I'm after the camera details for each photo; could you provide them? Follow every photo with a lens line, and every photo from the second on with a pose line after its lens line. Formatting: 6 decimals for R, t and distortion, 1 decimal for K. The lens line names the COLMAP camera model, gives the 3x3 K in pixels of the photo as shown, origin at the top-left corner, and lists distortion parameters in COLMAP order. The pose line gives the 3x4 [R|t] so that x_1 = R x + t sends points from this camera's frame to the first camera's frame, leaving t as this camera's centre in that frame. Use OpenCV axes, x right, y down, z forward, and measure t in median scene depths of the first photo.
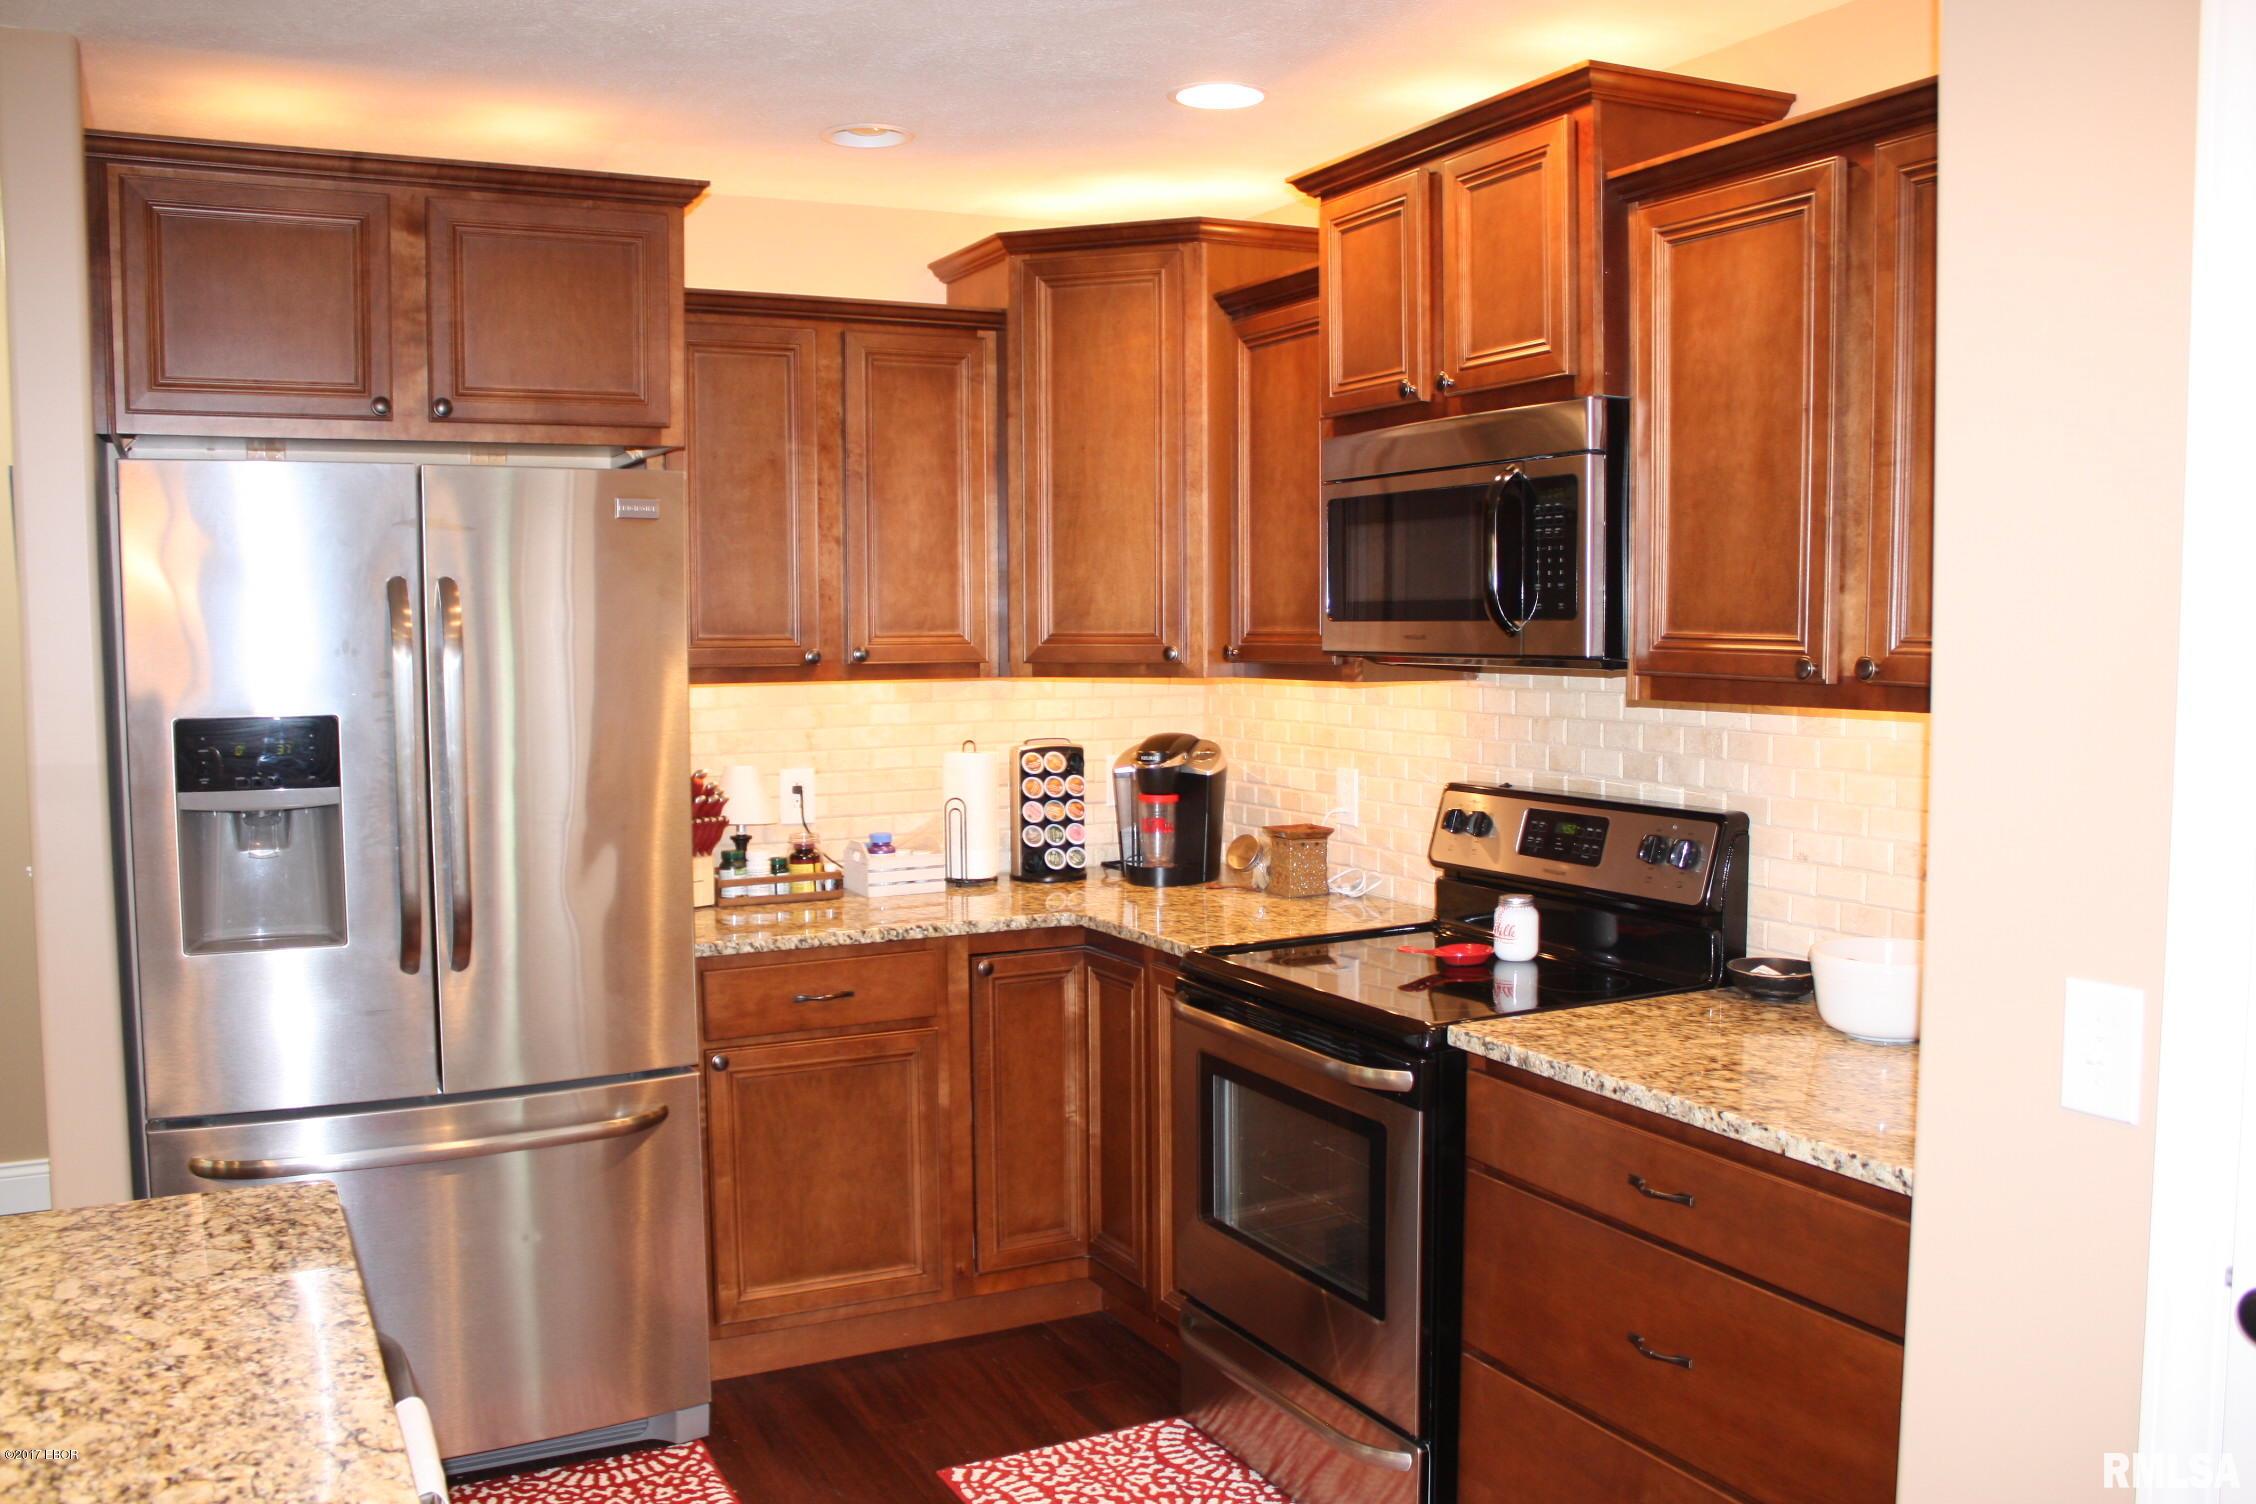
lens RADIAL K [[1905.0, 0, 1132.5], [0, 1905.0, 757.9], [0, 0, 1]] dist [-0.152956, 0.121065]
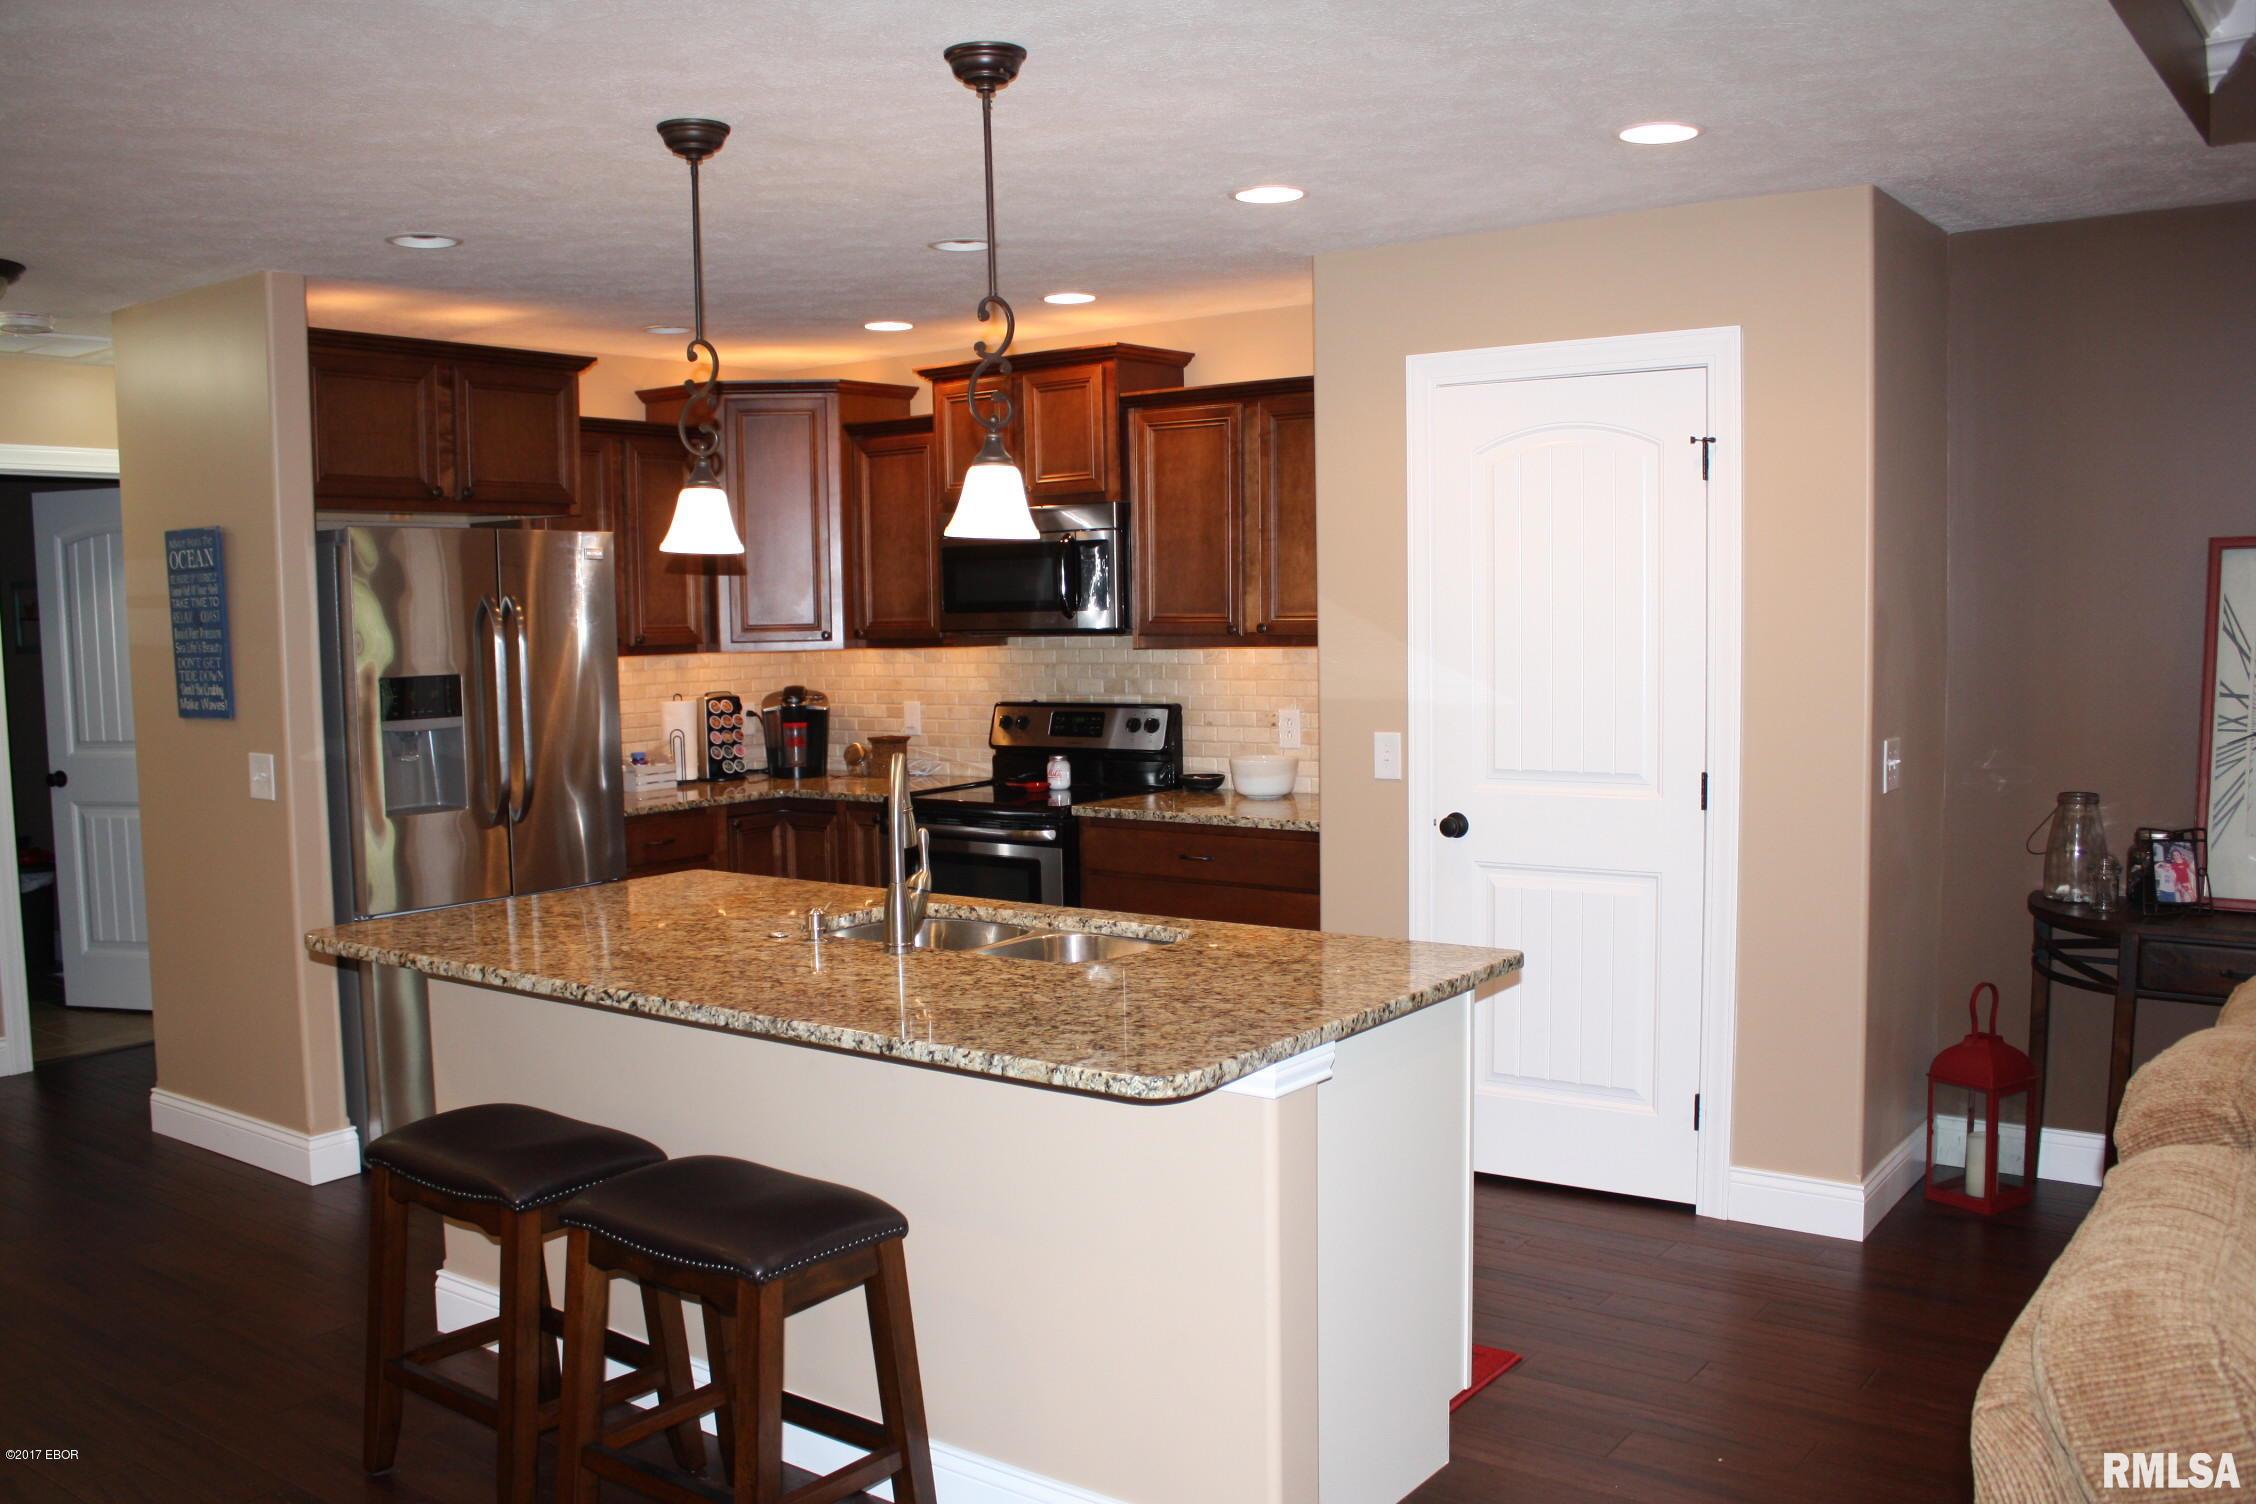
lens RADIAL K [[1905.0, 0, 1135.5], [0, 1905.0, 753.4], [0, 0, 1]] dist [-0.152956, 0.121065]
pose [[0.892027, -0.045273, 0.449708, -0.578239], [0.046132, 0.998894, 0.009055, 0.055720], [-0.449621, 0.012669, 0.893130, -0.734354]]
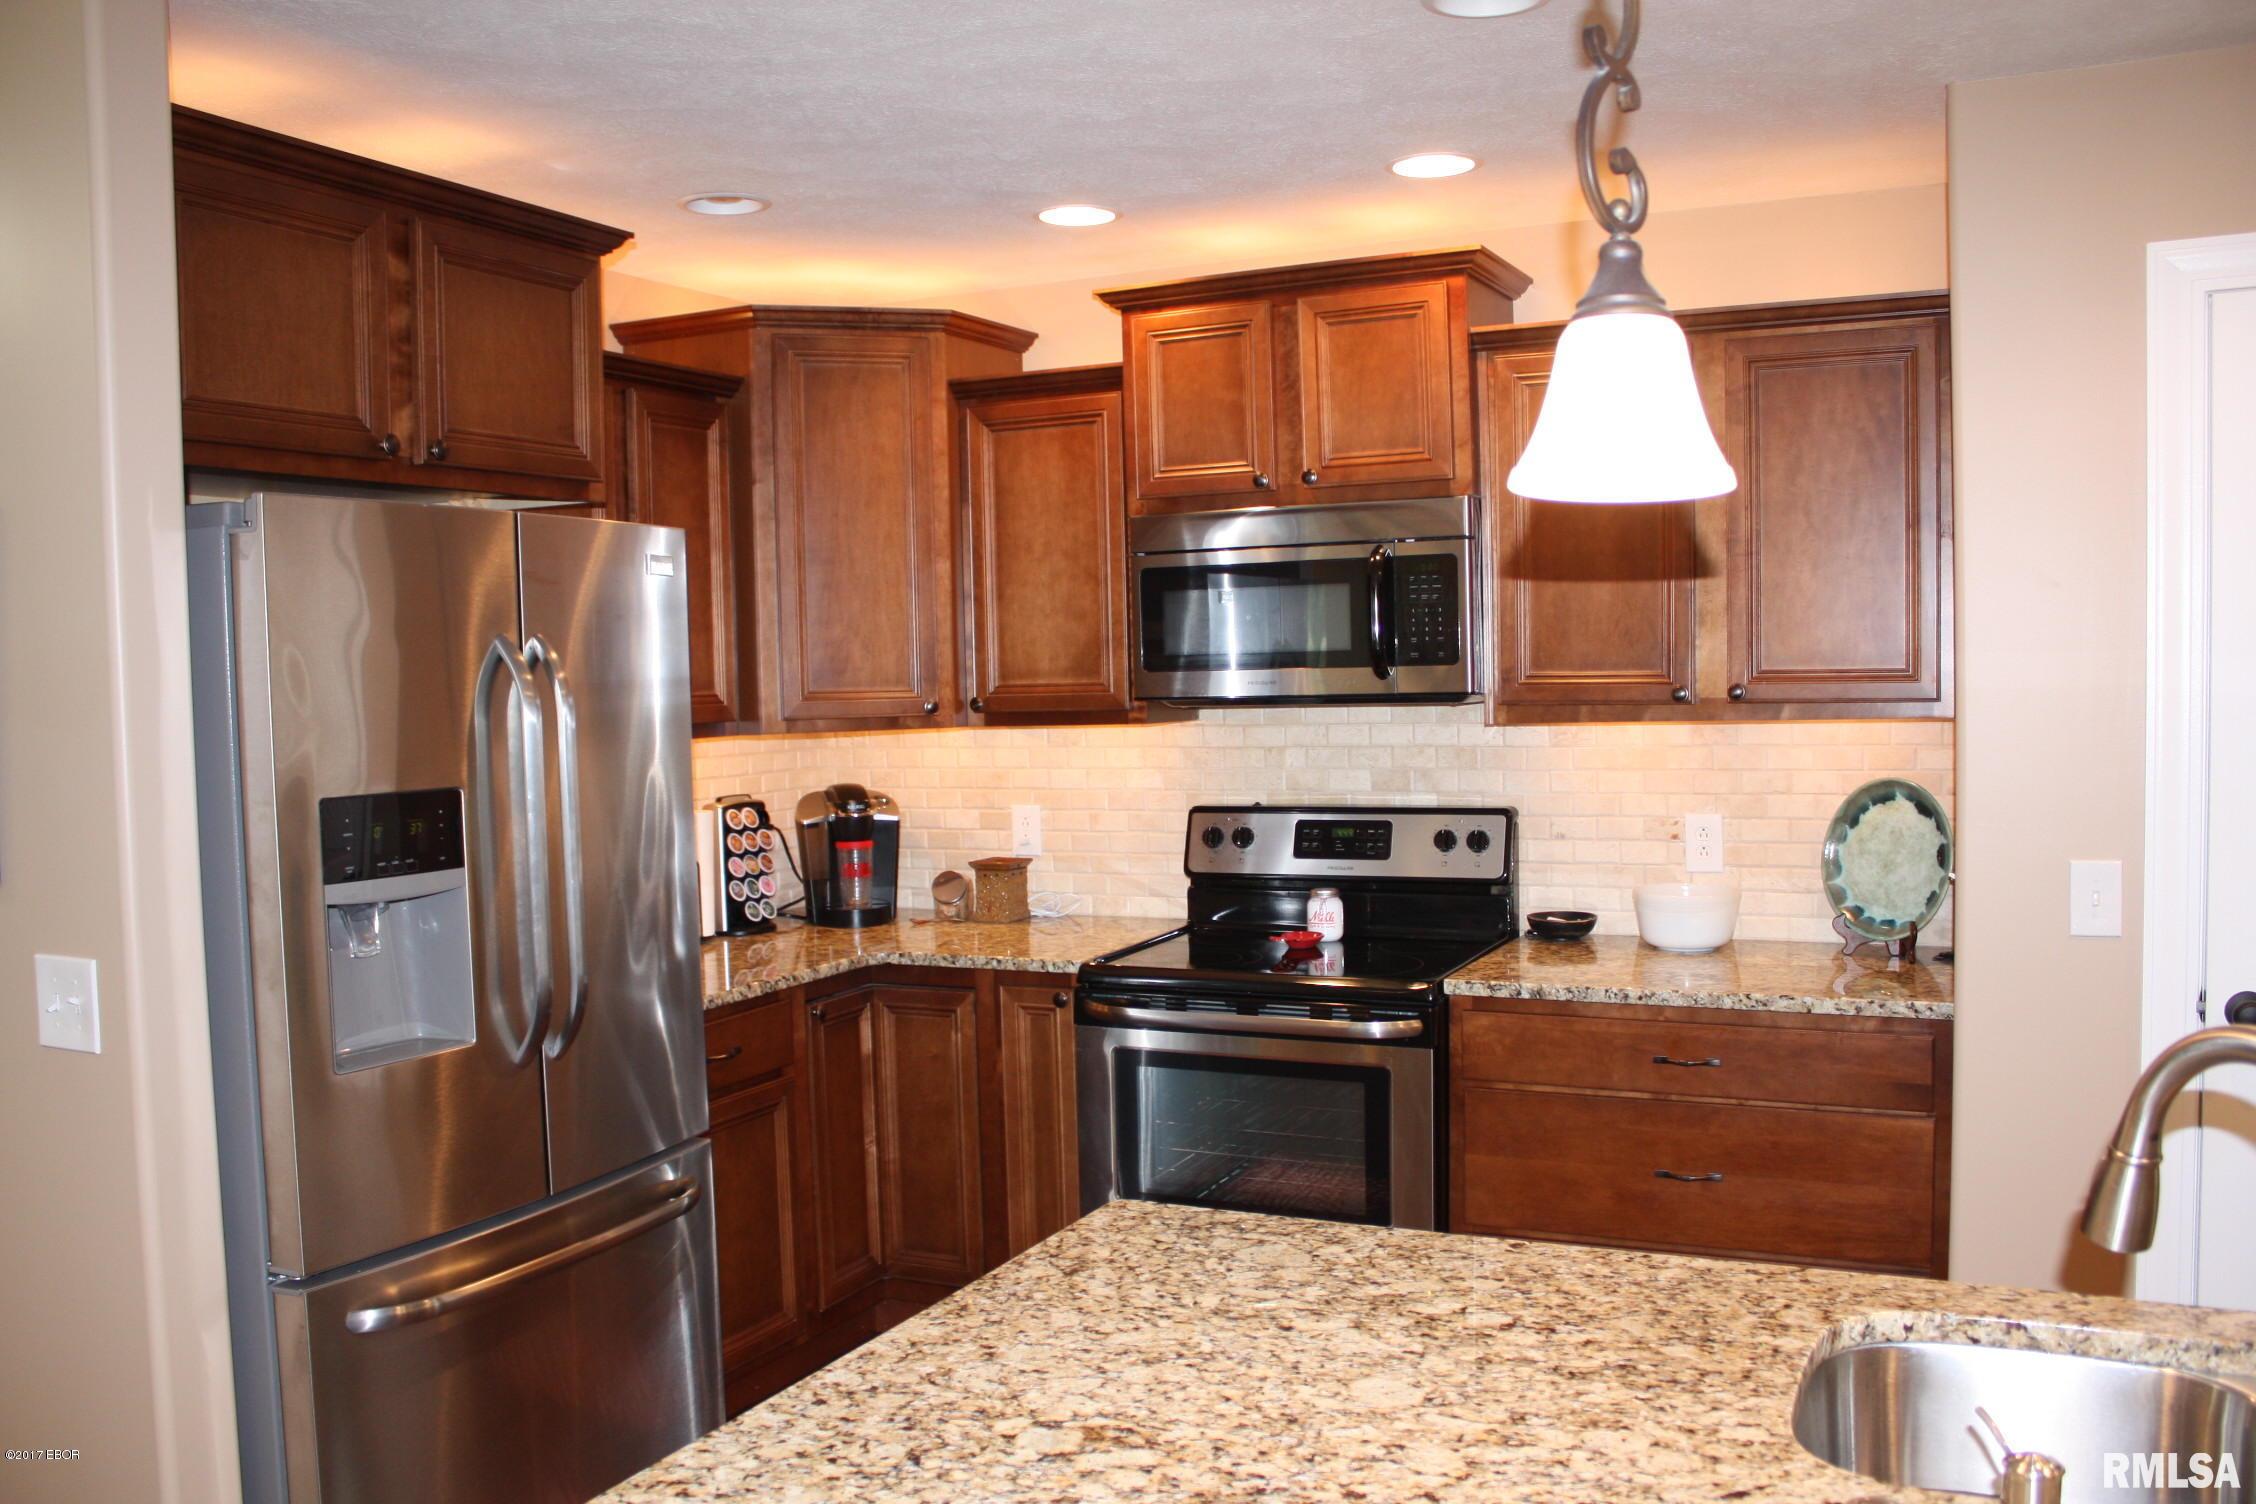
lens RADIAL K [[1905.0, 0, 1129.2], [0, 1905.0, 746.3], [0, 0, 1]] dist [-0.152956, 0.121065]
pose [[0.796402, -0.038340, 0.603551, -0.633859], [0.062745, 0.997841, -0.019406, -0.004419], [-0.601504, 0.053325, 0.797088, 0.075993]]
